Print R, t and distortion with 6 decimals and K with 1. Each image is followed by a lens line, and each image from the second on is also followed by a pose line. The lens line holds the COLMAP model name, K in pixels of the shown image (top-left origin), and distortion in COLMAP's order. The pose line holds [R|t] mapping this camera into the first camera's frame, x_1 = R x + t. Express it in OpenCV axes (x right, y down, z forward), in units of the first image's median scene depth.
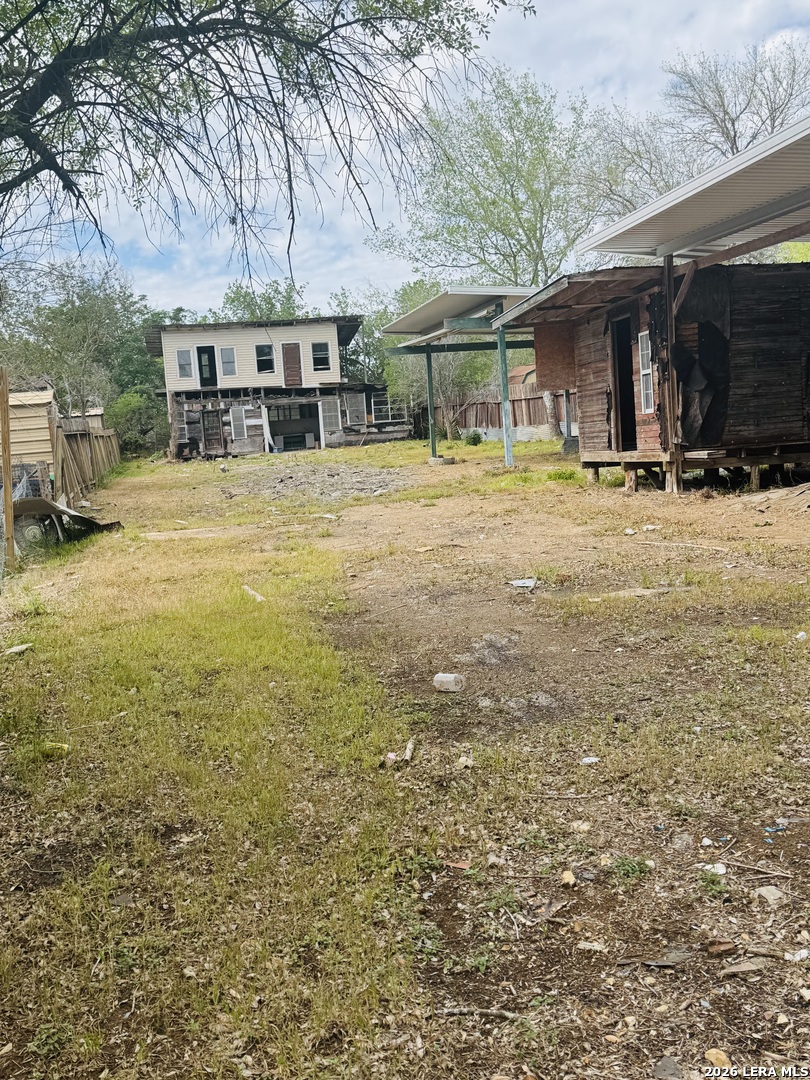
lens RADIAL K [[1165.7, 0, 405.0], [0, 1165.7, 540.0], [0, 0, 1]] dist [0.139535, 0.001800]
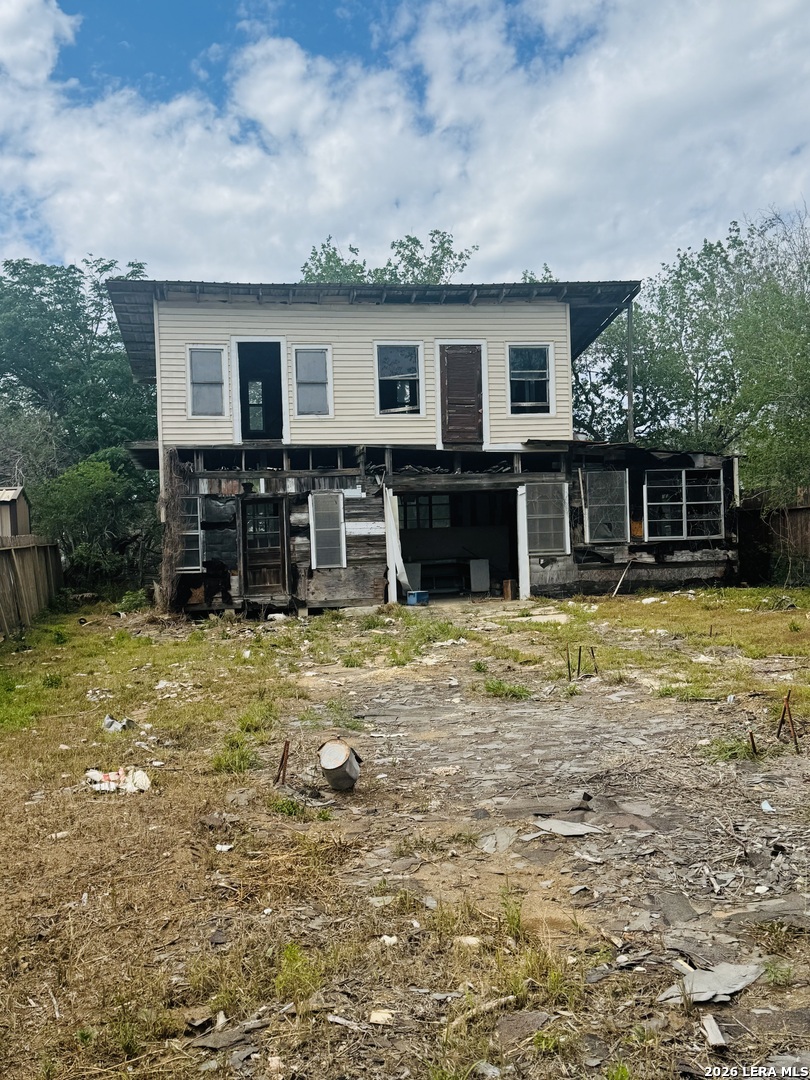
lens RADIAL K [[1165.7, 0, 405.0], [0, 1165.7, 540.0], [0, 0, 1]] dist [0.139535, 0.001800]
pose [[0.998761, 0.036054, -0.034312, -0.147109], [-0.039504, 0.993598, -0.105840, -0.078729], [0.030277, 0.107064, 0.993791, 0.864481]]
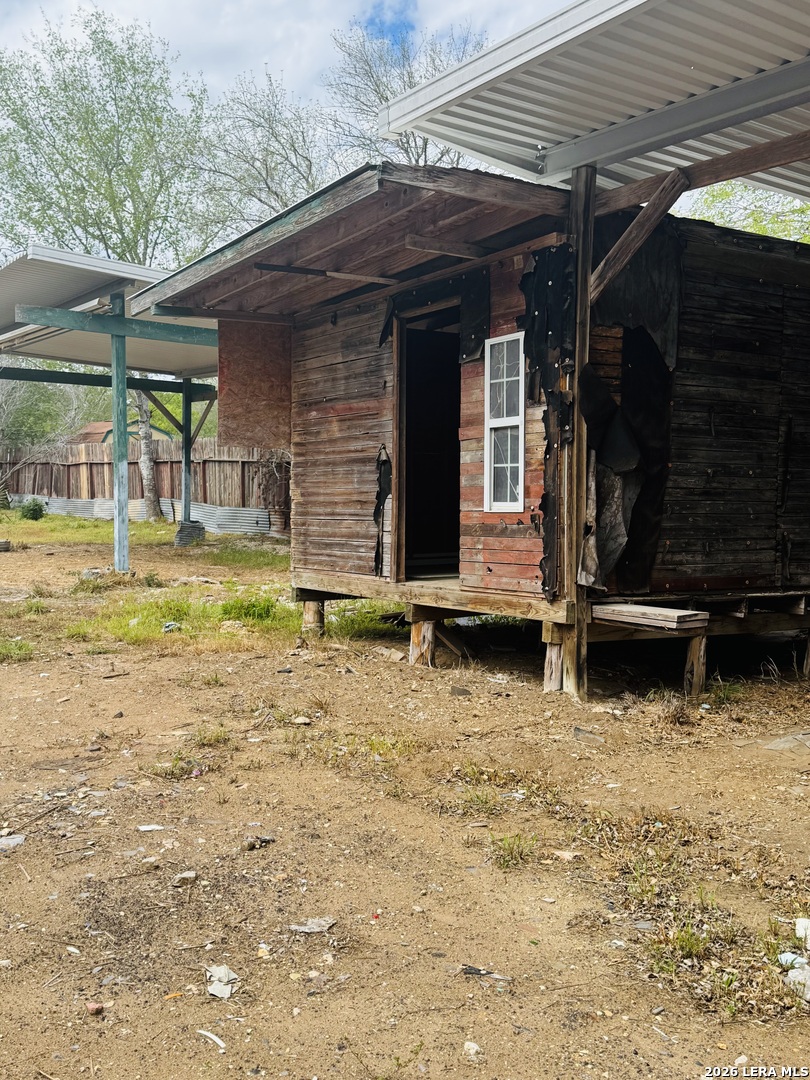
lens RADIAL K [[1165.7, 0, 405.0], [0, 1165.7, 540.0], [0, 0, 1]] dist [0.139535, 0.001800]
pose [[0.926151, 0.062820, 0.371884, 0.000777], [-0.038785, 0.996667, -0.071769, -0.024202], [-0.375153, 0.052046, 0.925501, 0.229118]]
